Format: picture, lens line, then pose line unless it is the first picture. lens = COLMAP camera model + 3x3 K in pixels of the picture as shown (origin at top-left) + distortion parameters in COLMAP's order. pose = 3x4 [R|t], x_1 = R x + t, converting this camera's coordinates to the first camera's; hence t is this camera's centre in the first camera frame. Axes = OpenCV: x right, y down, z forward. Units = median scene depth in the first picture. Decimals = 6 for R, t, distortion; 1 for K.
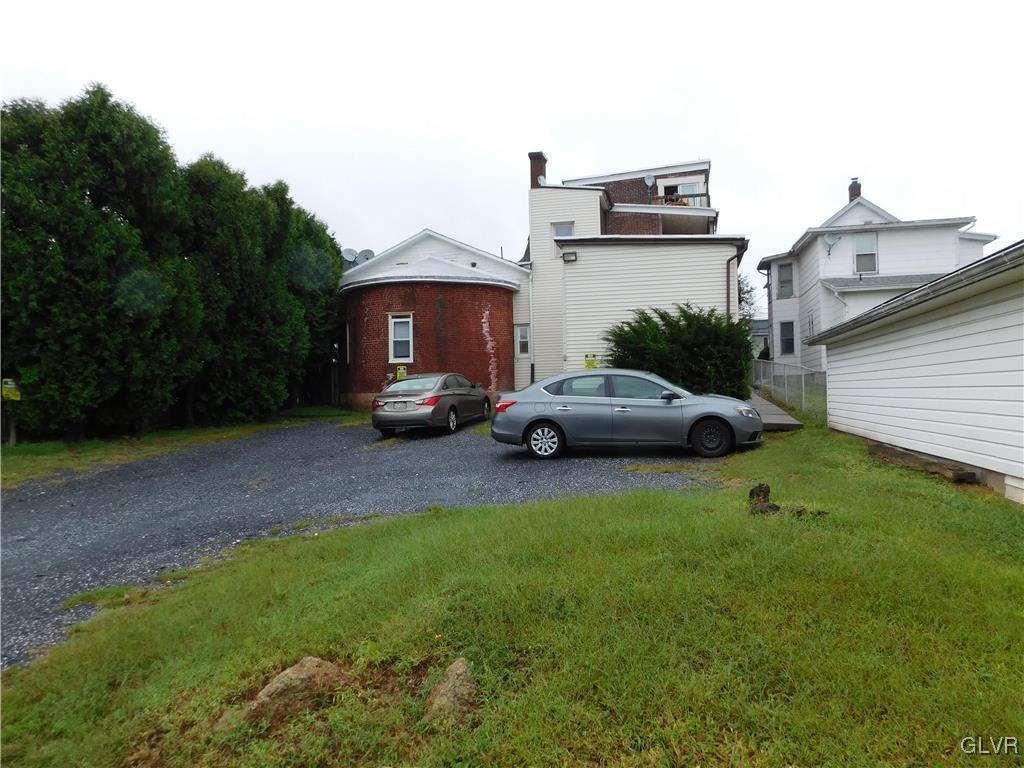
lens RADIAL K [[680.2, 0, 512.1], [0, 680.2, 385.6], [0, 0, 1]] dist [-0.059325, 0.003161]
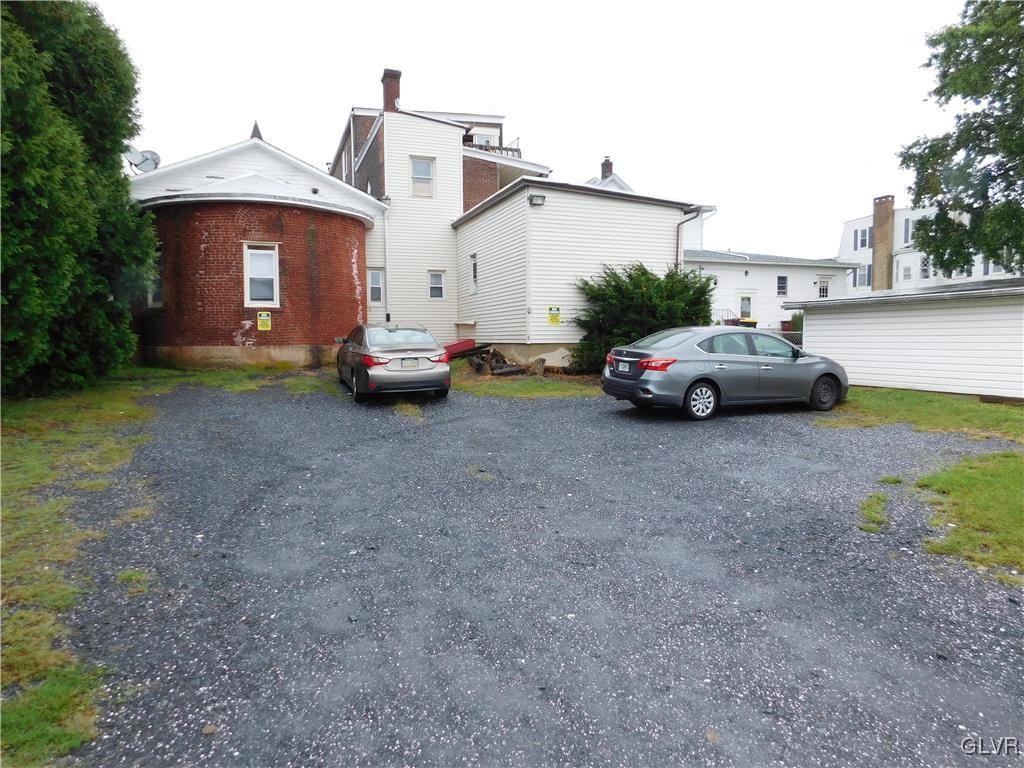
lens RADIAL K [[680.2, 0, 513.9], [0, 680.2, 384.9], [0, 0, 1]] dist [-0.059325, 0.003161]
pose [[0.821936, -0.023646, 0.569089, -0.374057], [-0.015408, 0.997849, 0.063716, 0.001428], [-0.569371, -0.061139, 0.819804, 0.199725]]
